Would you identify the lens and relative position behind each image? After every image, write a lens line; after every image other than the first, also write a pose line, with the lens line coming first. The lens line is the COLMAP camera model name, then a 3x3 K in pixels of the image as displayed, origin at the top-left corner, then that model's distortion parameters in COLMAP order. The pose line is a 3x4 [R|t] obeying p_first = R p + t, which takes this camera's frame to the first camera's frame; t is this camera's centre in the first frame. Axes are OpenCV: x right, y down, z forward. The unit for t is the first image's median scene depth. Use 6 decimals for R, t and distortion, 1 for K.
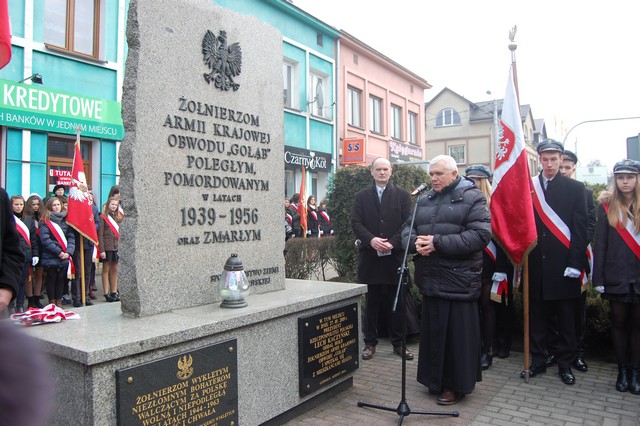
lens RADIAL K [[494.8, 0, 318.5], [0, 494.8, 213.2], [0, 0, 1]] dist [-0.079429, 0.009541]
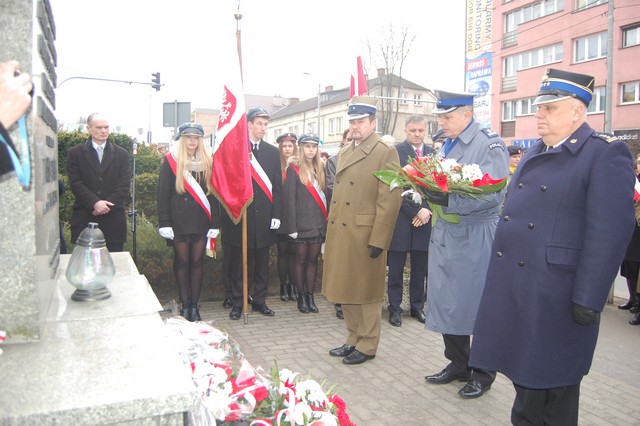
lens RADIAL K [[501.2, 0, 326.6], [0, 501.2, 208.0], [0, 0, 1]] dist [-0.095562, 0.040721]
pose [[0.505776, -0.038905, 0.861787, -0.540768], [-0.029993, 0.997585, 0.062639, 0.004087], [-0.862143, -0.057529, 0.503388, 0.316655]]
